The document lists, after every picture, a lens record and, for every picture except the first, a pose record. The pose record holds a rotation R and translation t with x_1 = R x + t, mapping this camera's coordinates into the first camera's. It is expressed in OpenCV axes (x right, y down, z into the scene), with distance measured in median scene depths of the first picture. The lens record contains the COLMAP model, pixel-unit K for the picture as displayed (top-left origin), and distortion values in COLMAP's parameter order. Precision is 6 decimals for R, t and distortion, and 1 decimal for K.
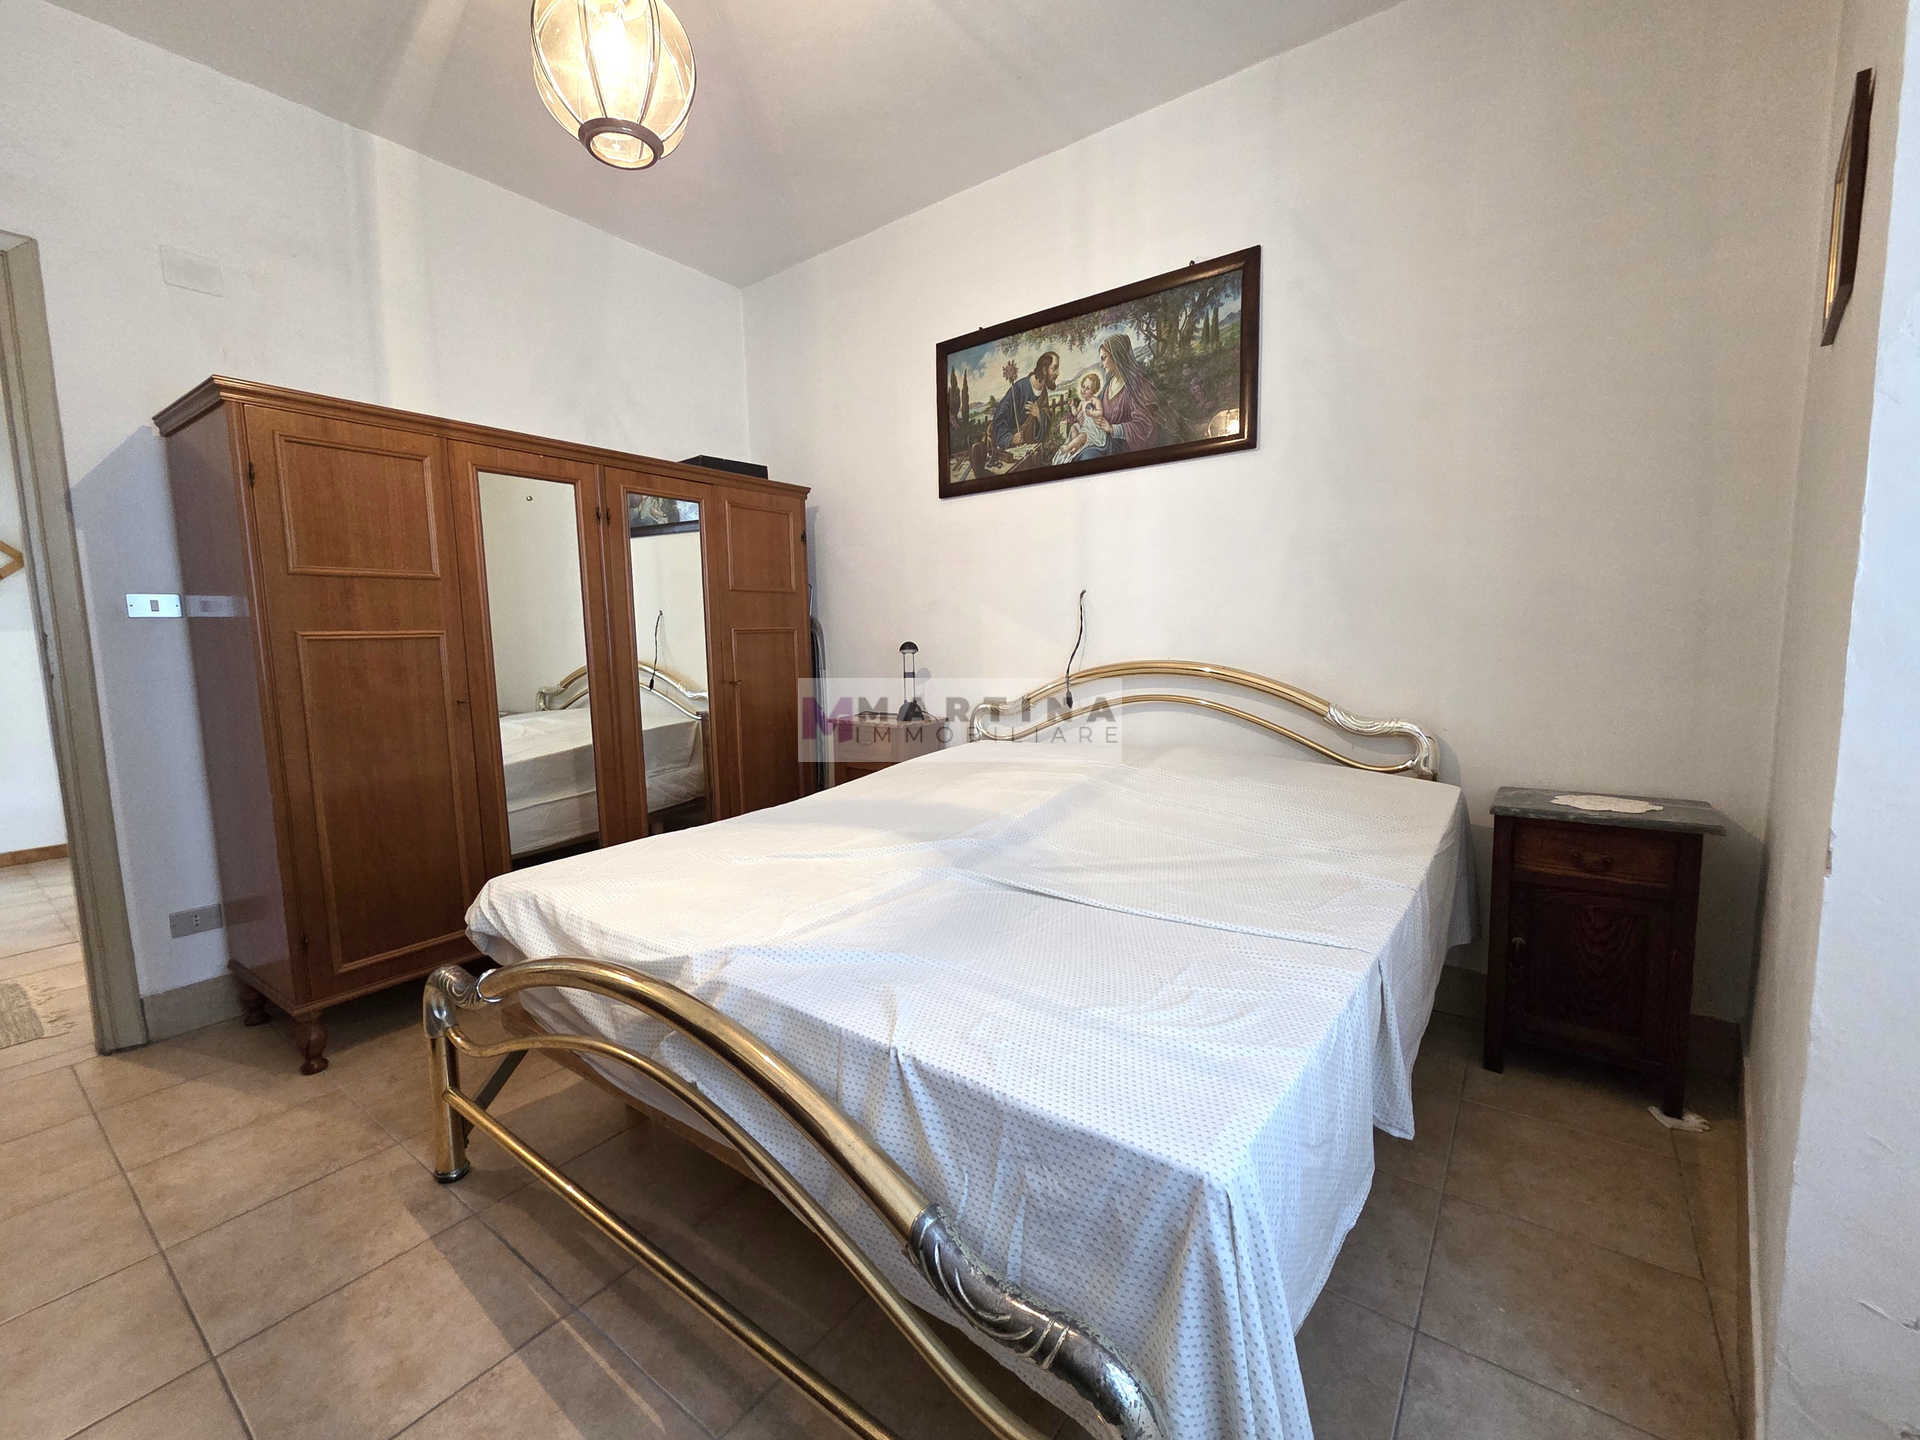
lens RADIAL K [[781.1, 0, 960.8], [0, 781.1, 723.0], [0, 0, 1]] dist [0.000629, -0.001130]
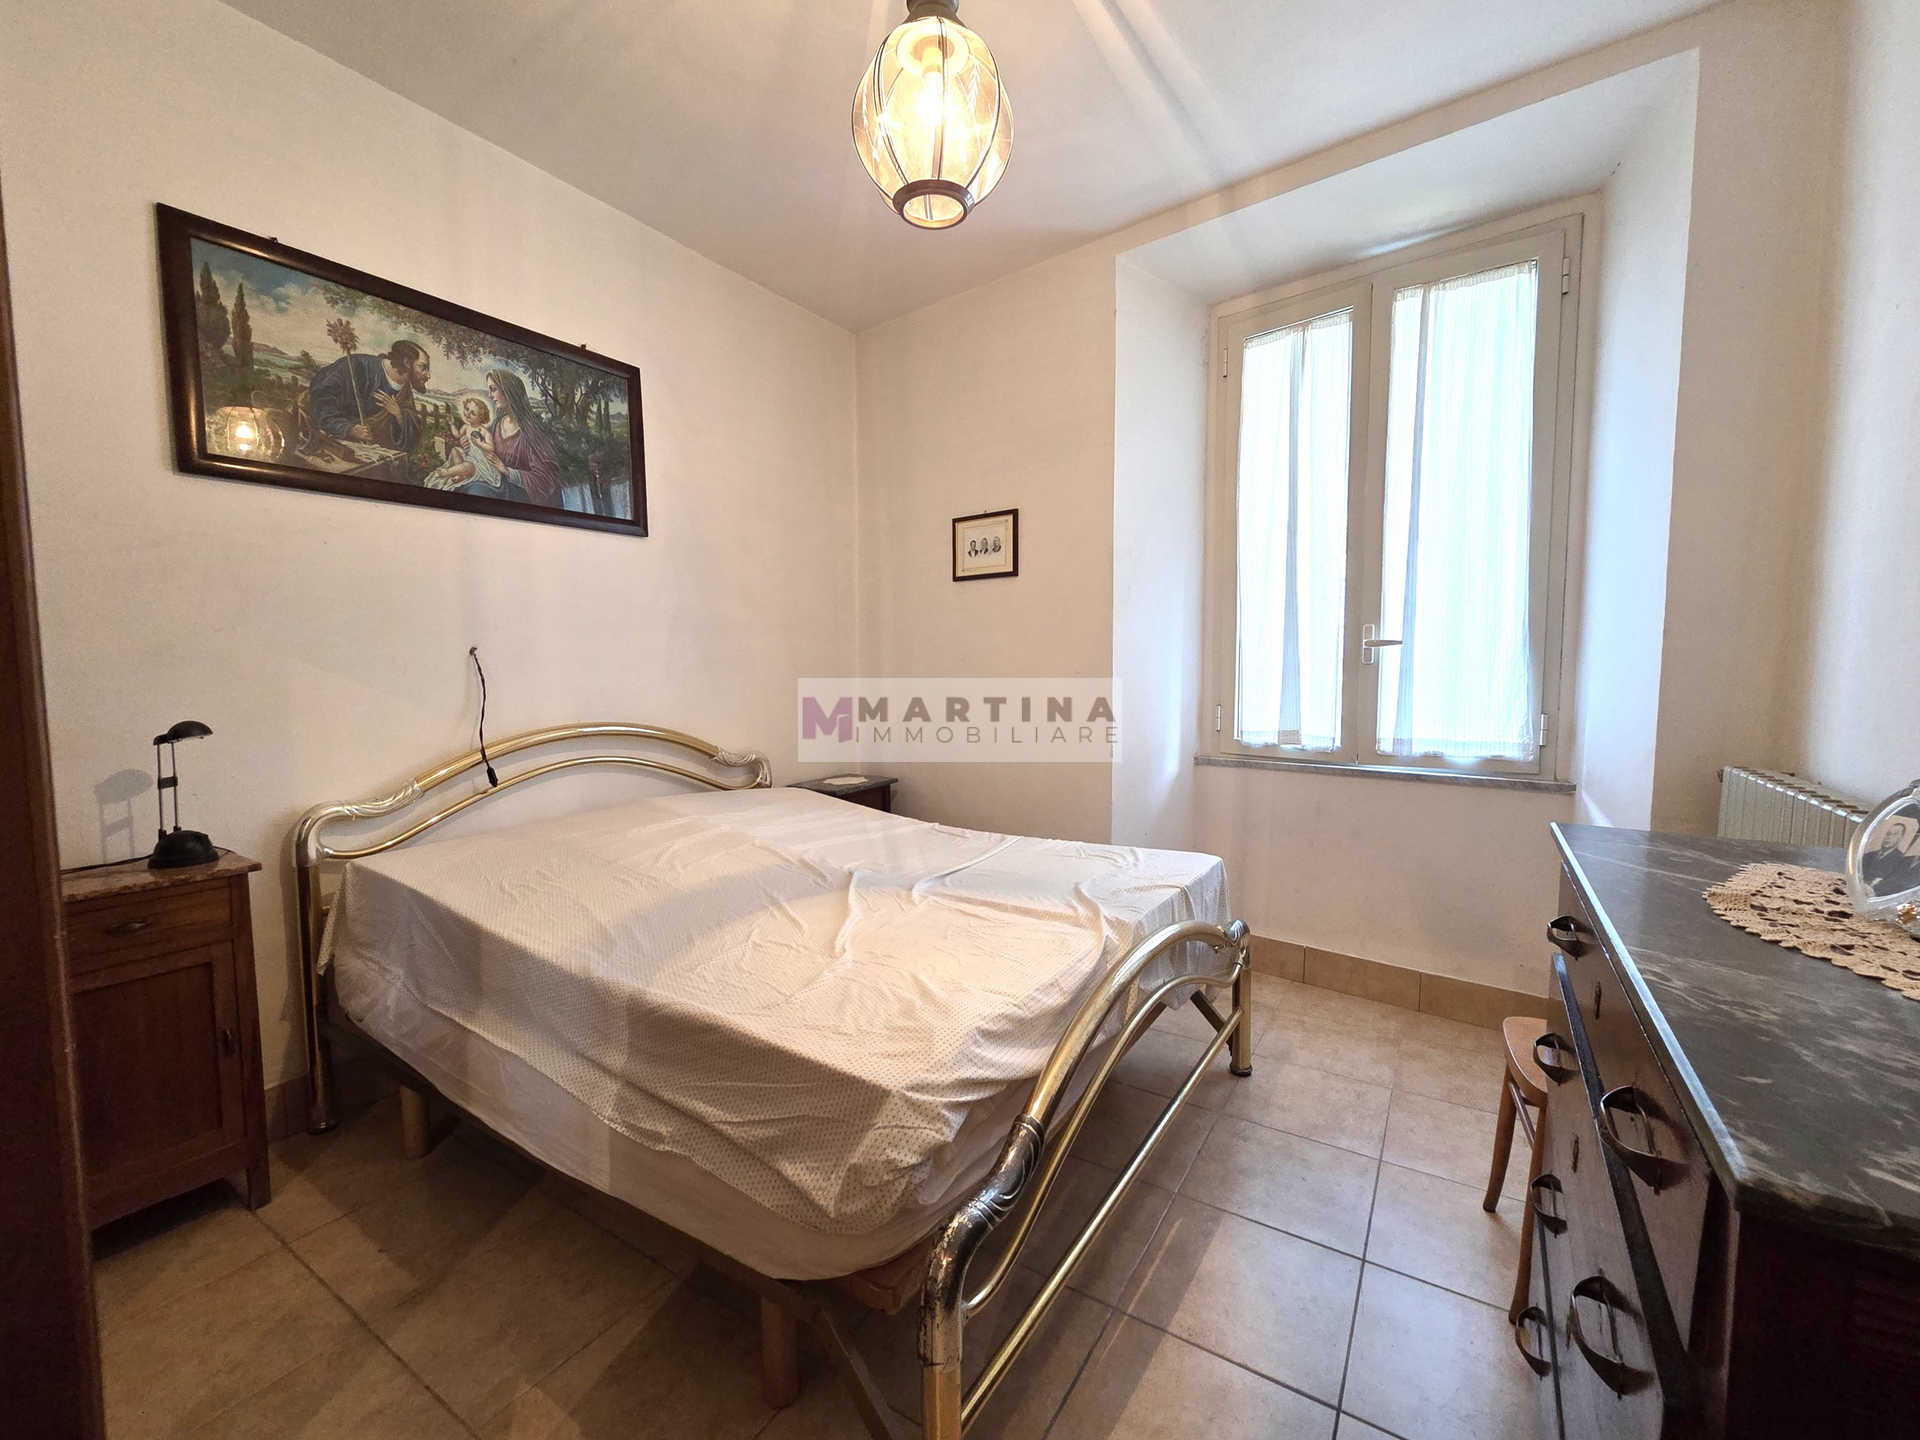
lens RADIAL K [[781.1, 0, 958.2], [0, 781.1, 717.0], [0, 0, 1]] dist [0.000629, -0.001130]
pose [[-0.053358, -0.048288, 0.997407, -0.729609], [0.118271, 0.991494, 0.054329, -0.082082], [-0.991547, 0.120863, -0.047193, 0.550527]]
